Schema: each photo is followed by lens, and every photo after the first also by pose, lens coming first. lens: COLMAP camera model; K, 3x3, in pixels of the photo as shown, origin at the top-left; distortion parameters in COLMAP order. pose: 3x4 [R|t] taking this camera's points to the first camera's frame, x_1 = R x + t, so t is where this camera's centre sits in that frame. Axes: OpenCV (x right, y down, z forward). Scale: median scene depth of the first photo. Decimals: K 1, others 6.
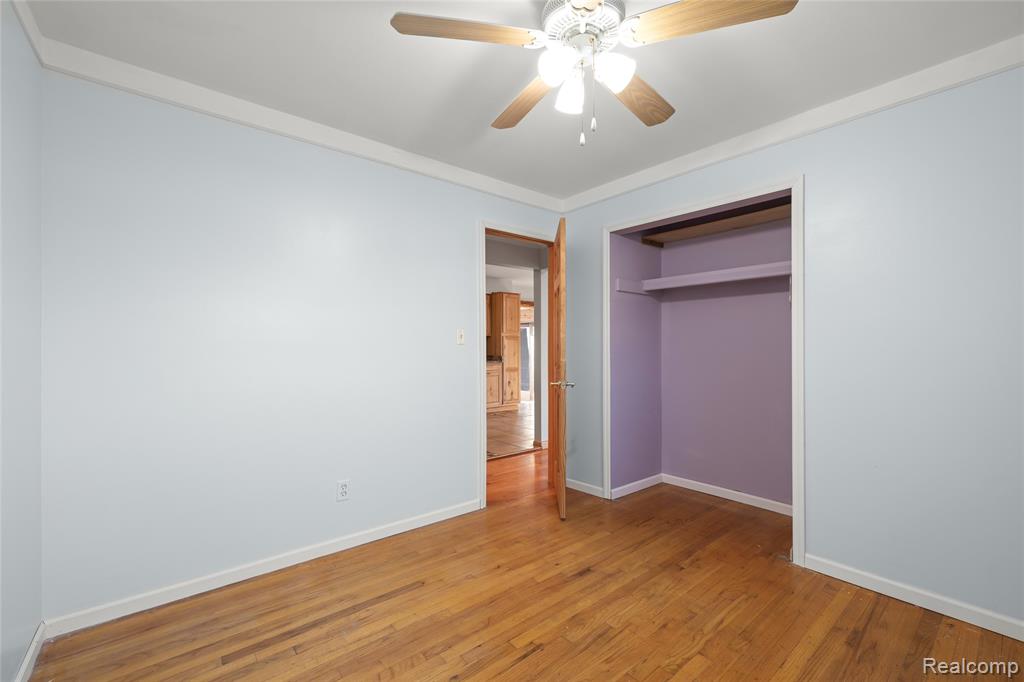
lens RADIAL K [[430.0, 0, 513.2], [0, 430.0, 341.7], [0, 0, 1]] dist [-0.000150, 0.000271]
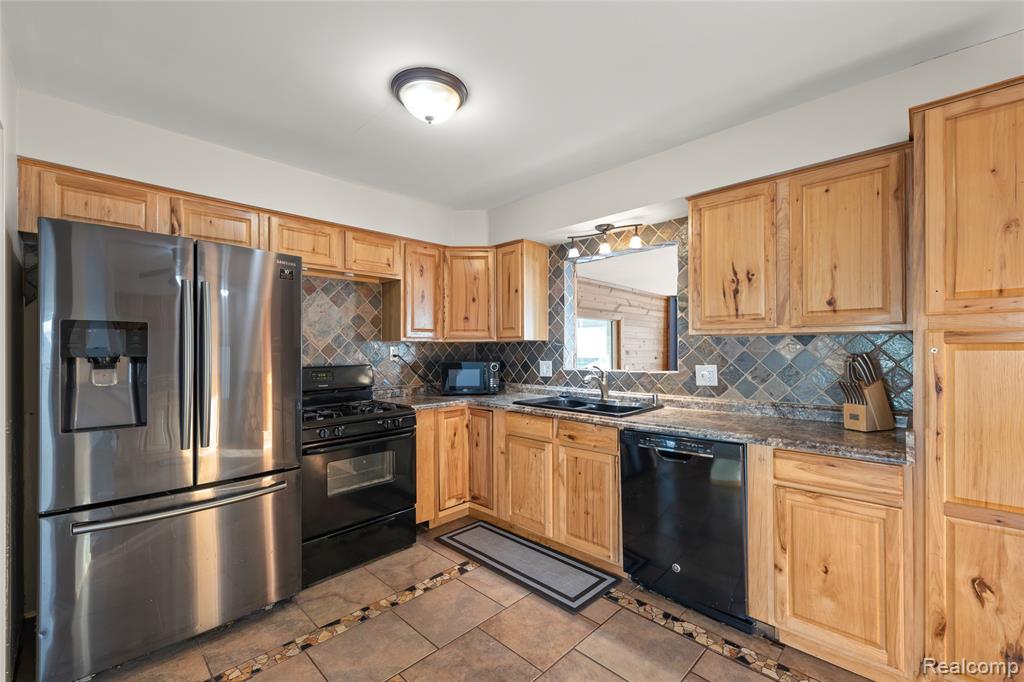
lens RADIAL K [[430.0, 0, 509.1], [0, 430.0, 348.8], [0, 0, 1]] dist [-0.000150, 0.000271]
pose [[0.094804, 0.001140, -0.995495, 0.153584], [0.020776, 0.999779, 0.003123, -0.009409], [0.995279, -0.020979, 0.094759, 0.793244]]
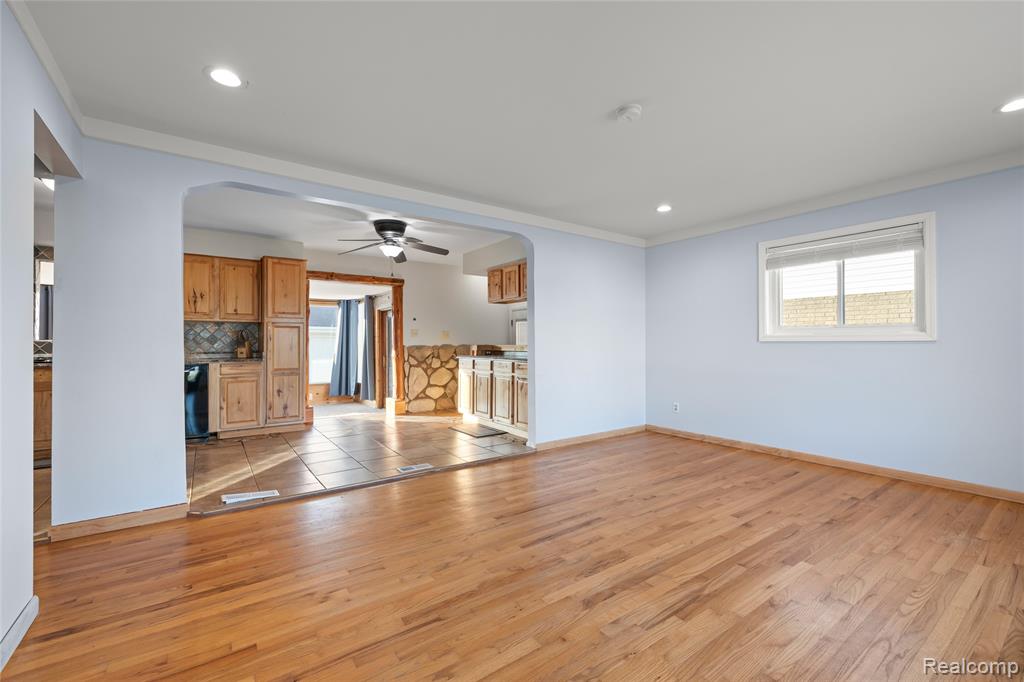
lens RADIAL K [[430.0, 0, 511.8], [0, 430.0, 340.2], [0, 0, 1]] dist [-0.000150, 0.000271]
pose [[0.997258, -0.002664, -0.073958, 0.406185], [0.003063, 0.999981, 0.005289, 0.012847], [0.073942, -0.005501, 0.997247, 0.360123]]
